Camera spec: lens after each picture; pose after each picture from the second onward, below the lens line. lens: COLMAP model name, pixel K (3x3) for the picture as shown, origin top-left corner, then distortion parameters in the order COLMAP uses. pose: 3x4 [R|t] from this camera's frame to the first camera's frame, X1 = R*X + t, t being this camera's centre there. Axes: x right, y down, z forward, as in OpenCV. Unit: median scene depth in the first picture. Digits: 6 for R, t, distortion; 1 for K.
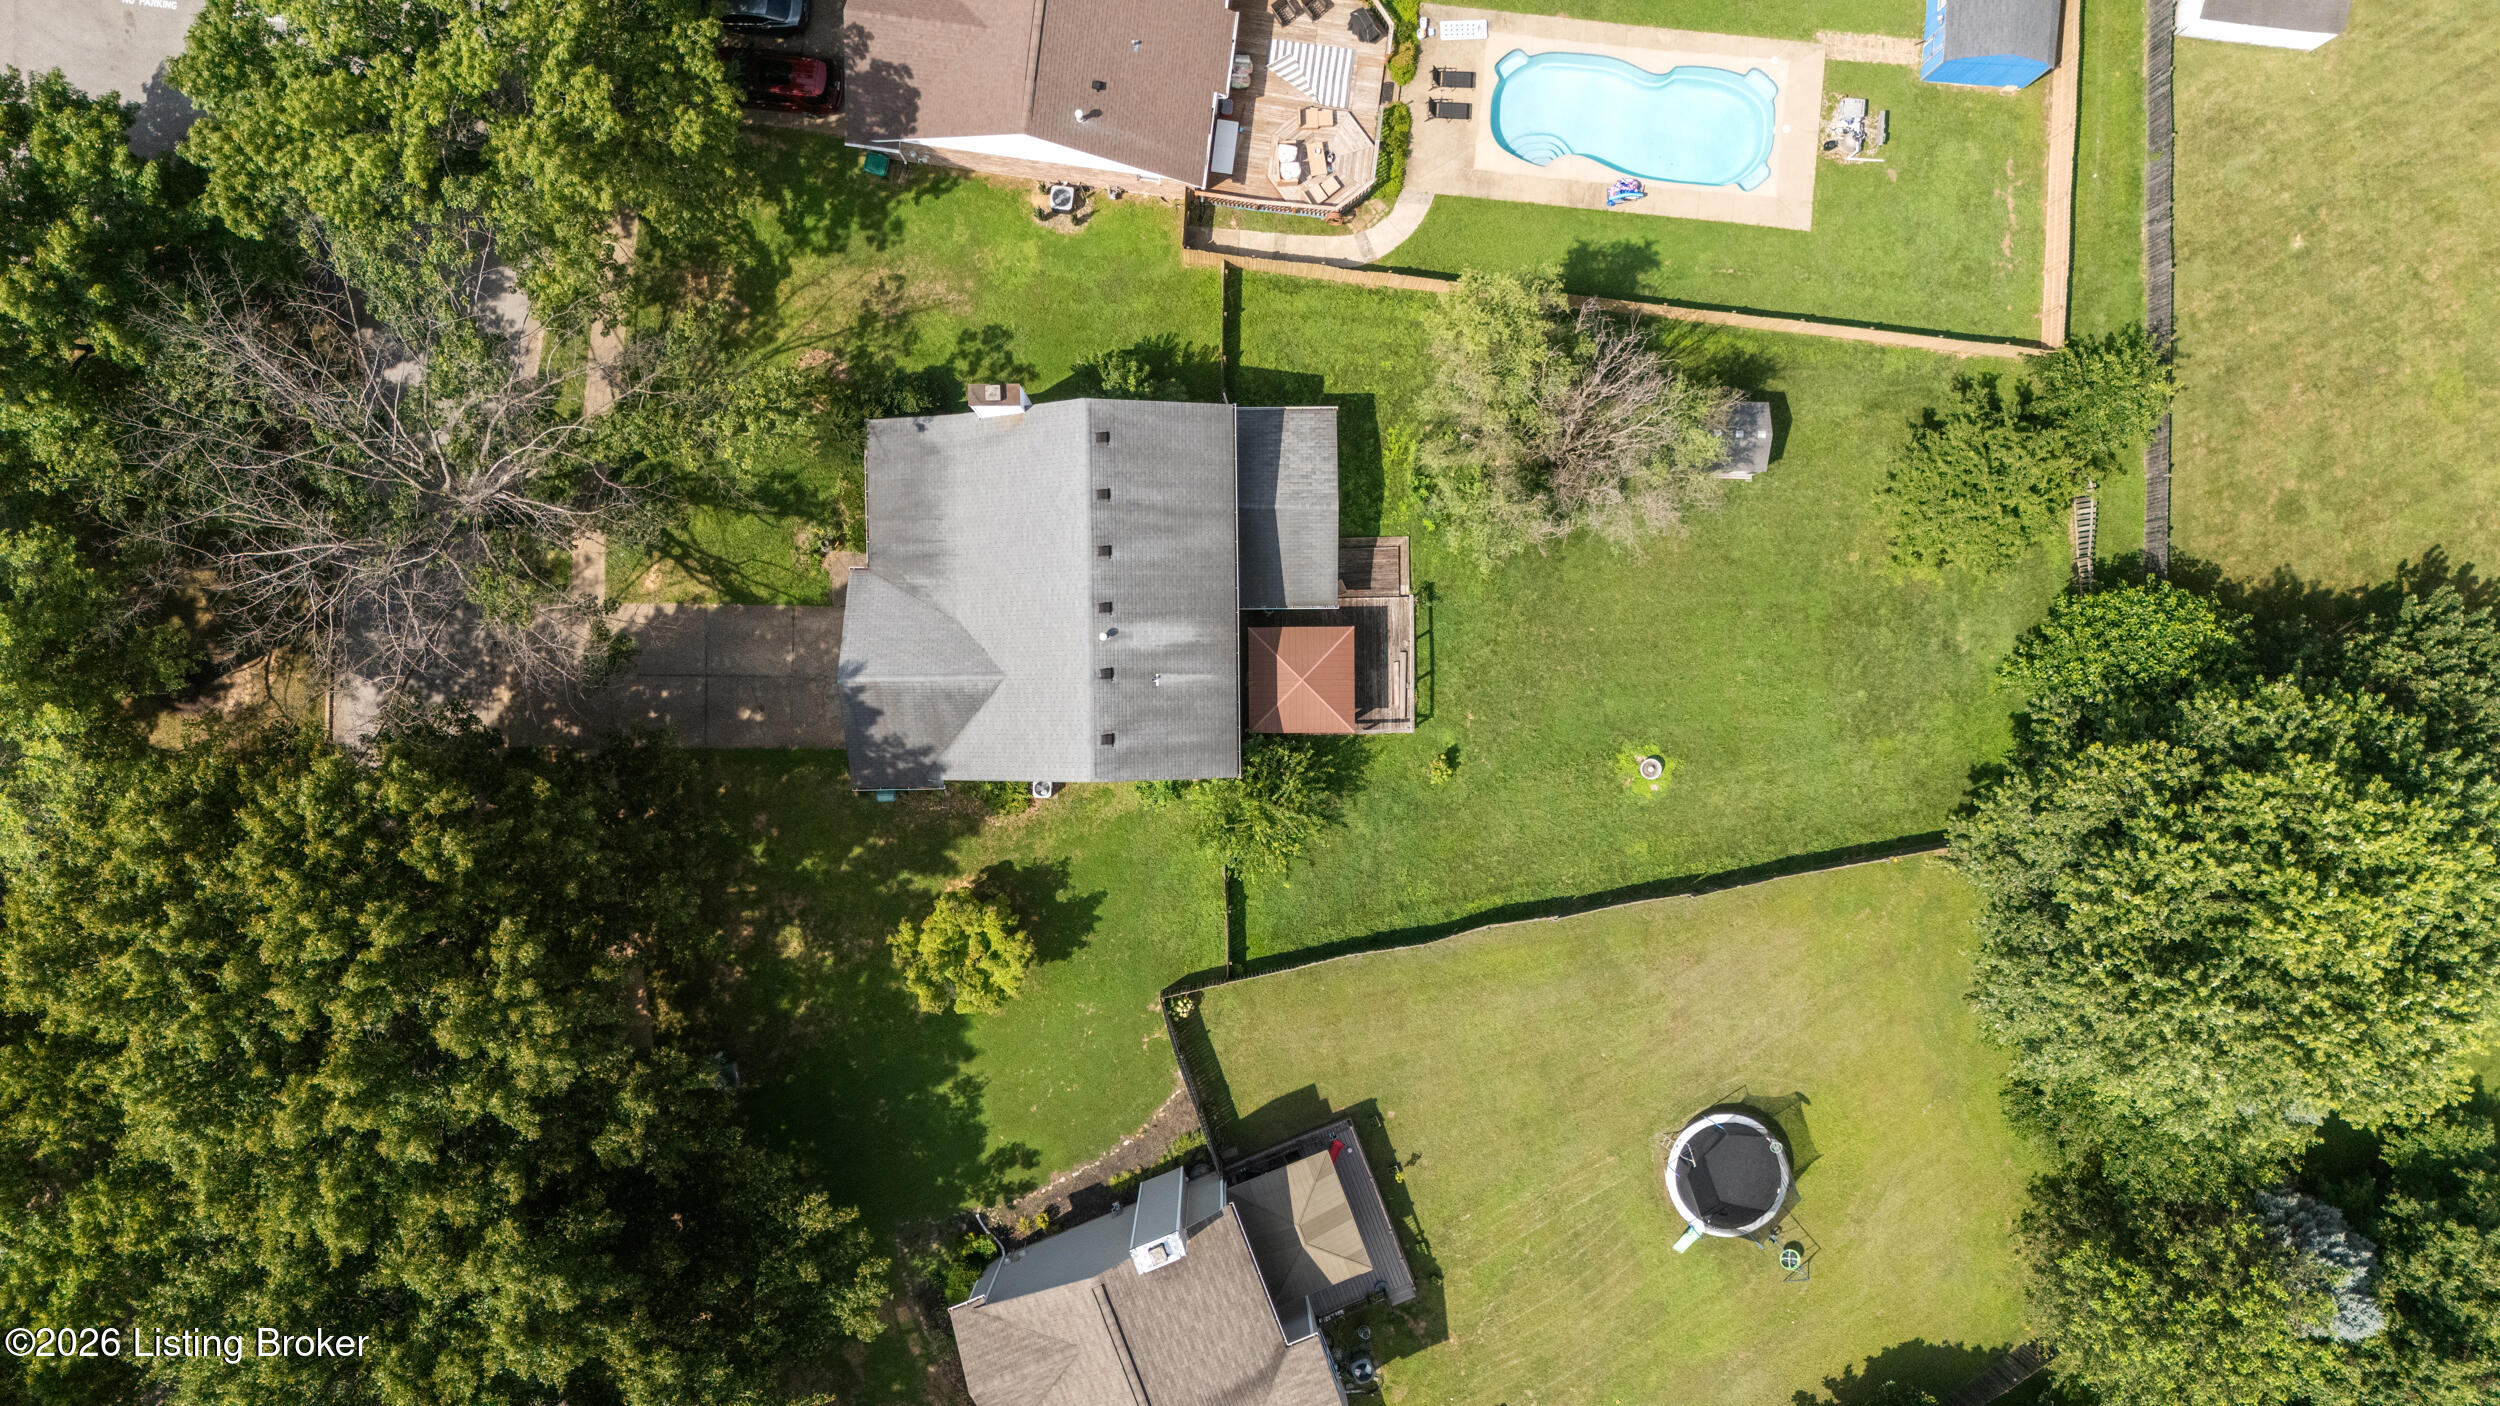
lens RADIAL K [[1739.2, 0, 1237.5], [0, 1739.2, 700.4], [0, 0, 1]] dist [0.074411, -0.077324]
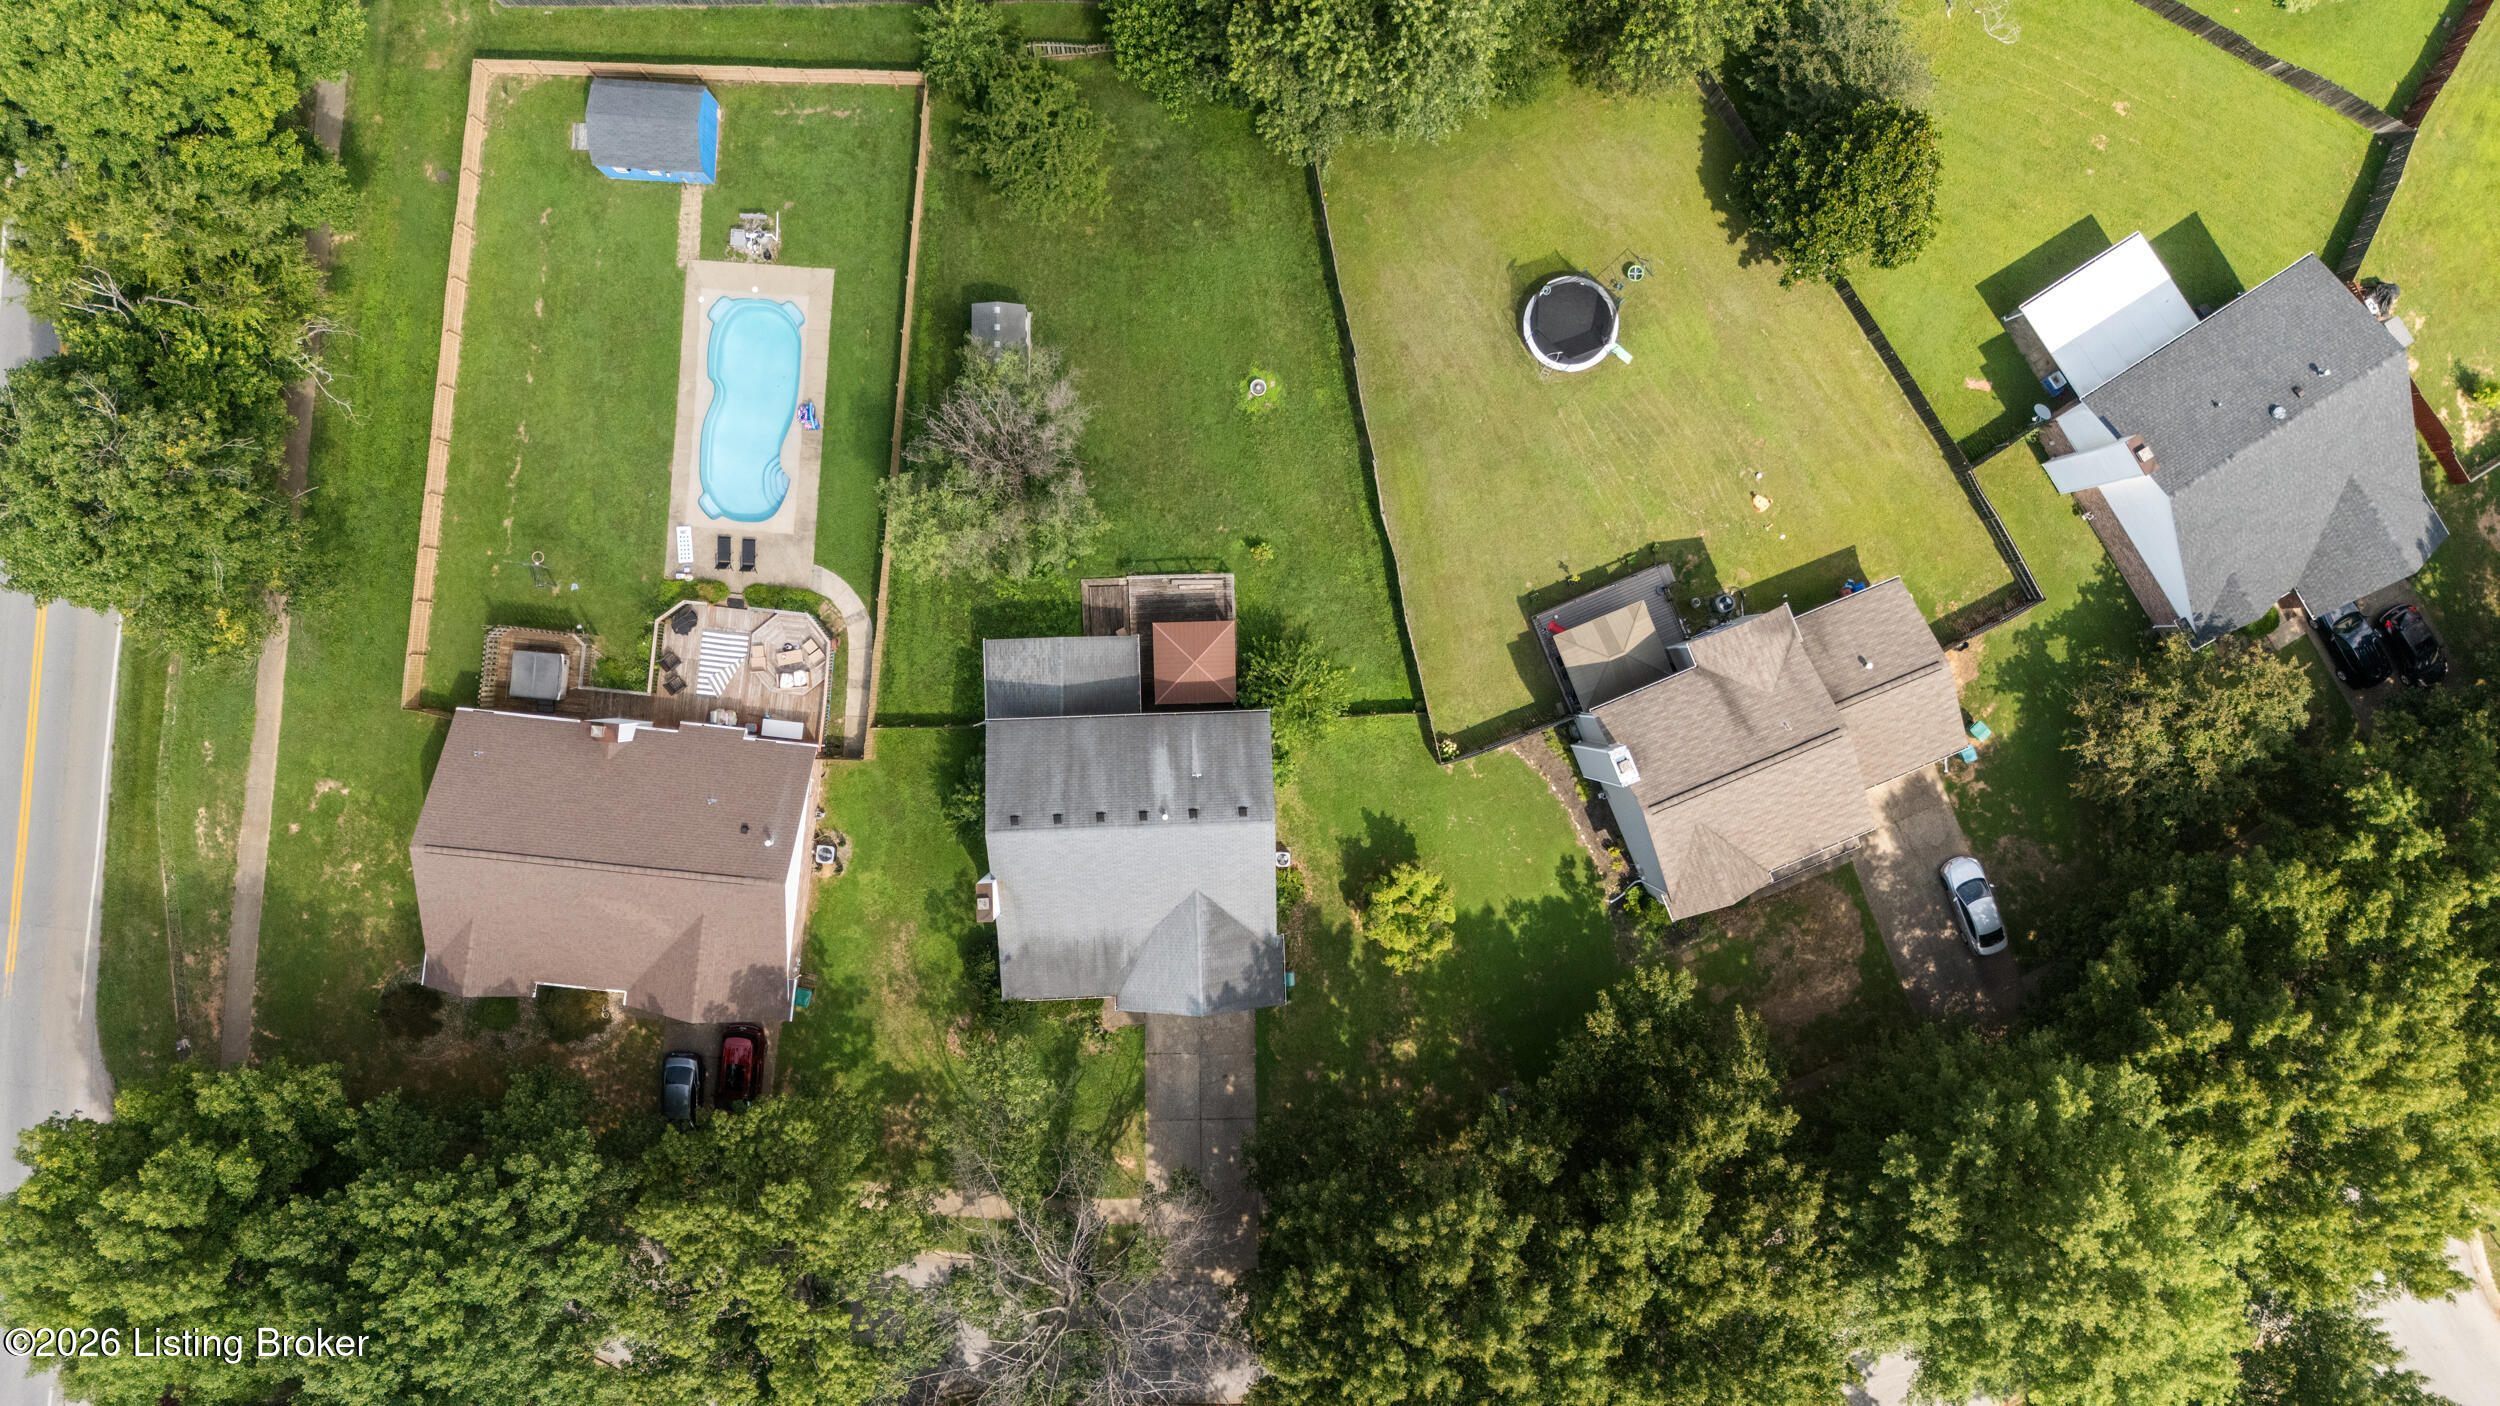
lens RADIAL K [[1739.2, 0, 1237.5], [0, 1739.2, 700.4], [0, 0, 1]] dist [0.074411, -0.077324]
pose [[-0.020117, -0.999487, -0.024908, 0.040696], [0.999716, -0.020427, 0.012238, 0.003823], [-0.012741, -0.024654, 0.999615, -0.302928]]
